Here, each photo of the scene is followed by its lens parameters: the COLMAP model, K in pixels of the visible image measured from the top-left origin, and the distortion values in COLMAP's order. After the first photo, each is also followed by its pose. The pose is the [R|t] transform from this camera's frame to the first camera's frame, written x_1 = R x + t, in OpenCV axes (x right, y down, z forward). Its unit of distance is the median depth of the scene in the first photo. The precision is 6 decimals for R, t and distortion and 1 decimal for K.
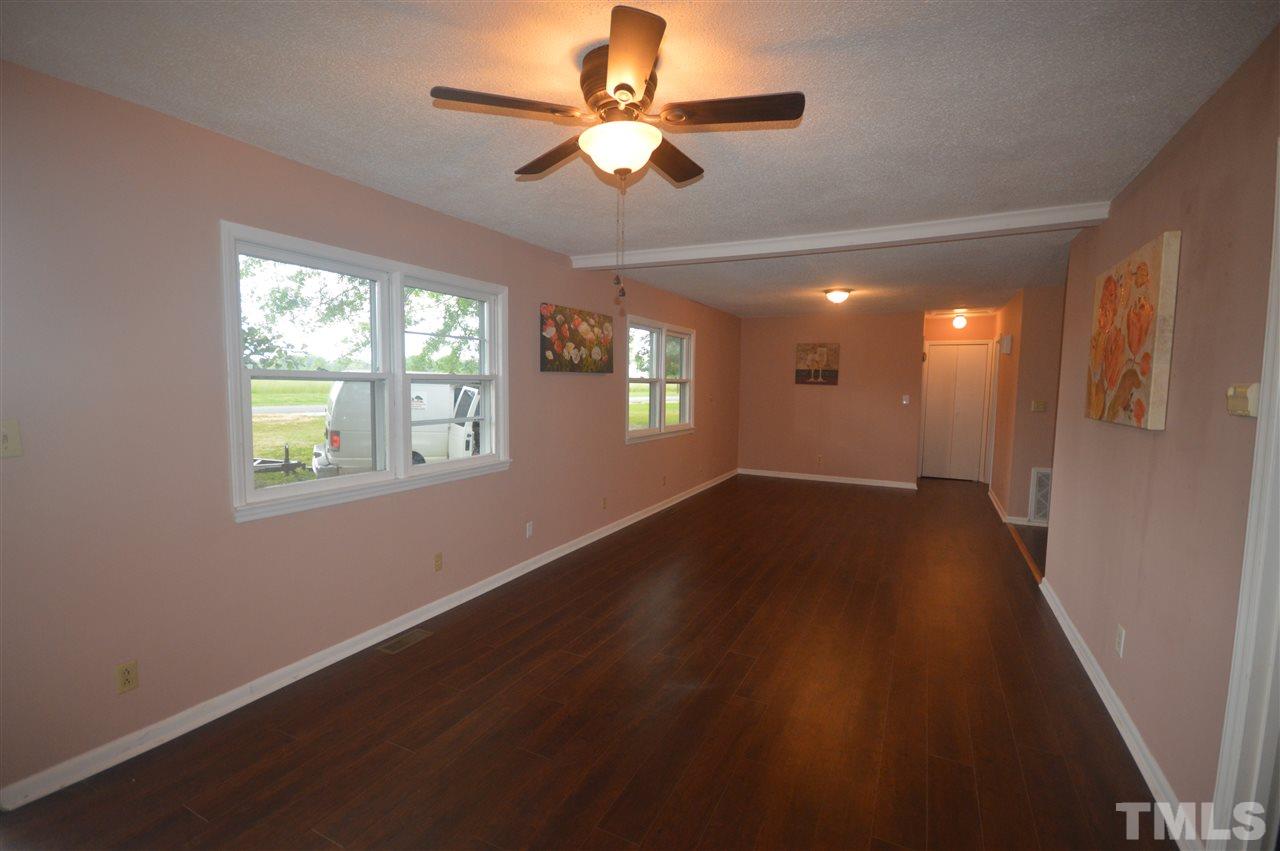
lens RADIAL K [[565.6, 0, 643.8], [0, 565.6, 425.2], [0, 0, 1]] dist [-0.000437, -0.006646]
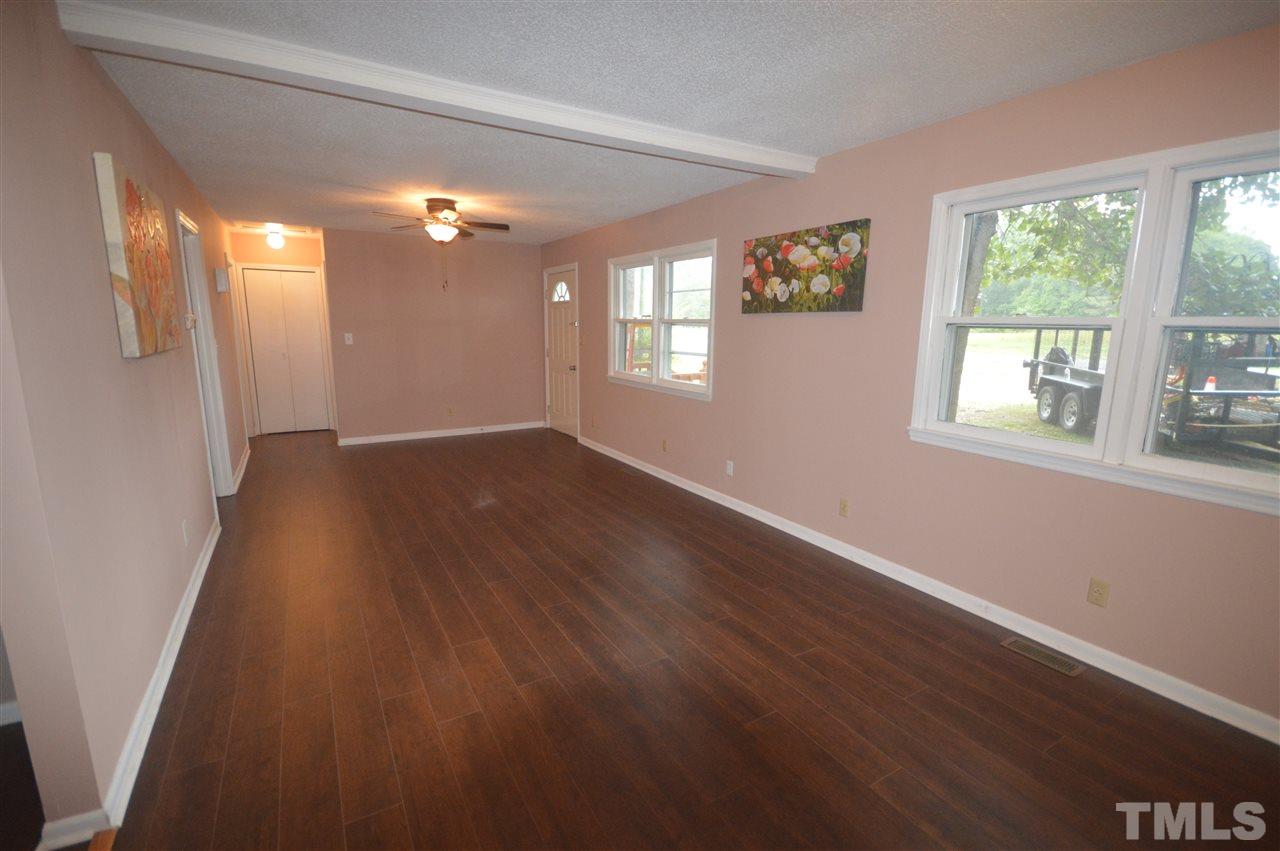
lens RADIAL K [[565.6, 0, 643.8], [0, 565.6, 422.8], [0, 0, 1]] dist [-0.000437, -0.006646]
pose [[-0.524329, 0.148321, -0.838498, 0.696014], [-0.064836, 0.974900, 0.212993, -0.099589], [0.849044, 0.166043, -0.501552, 1.267649]]
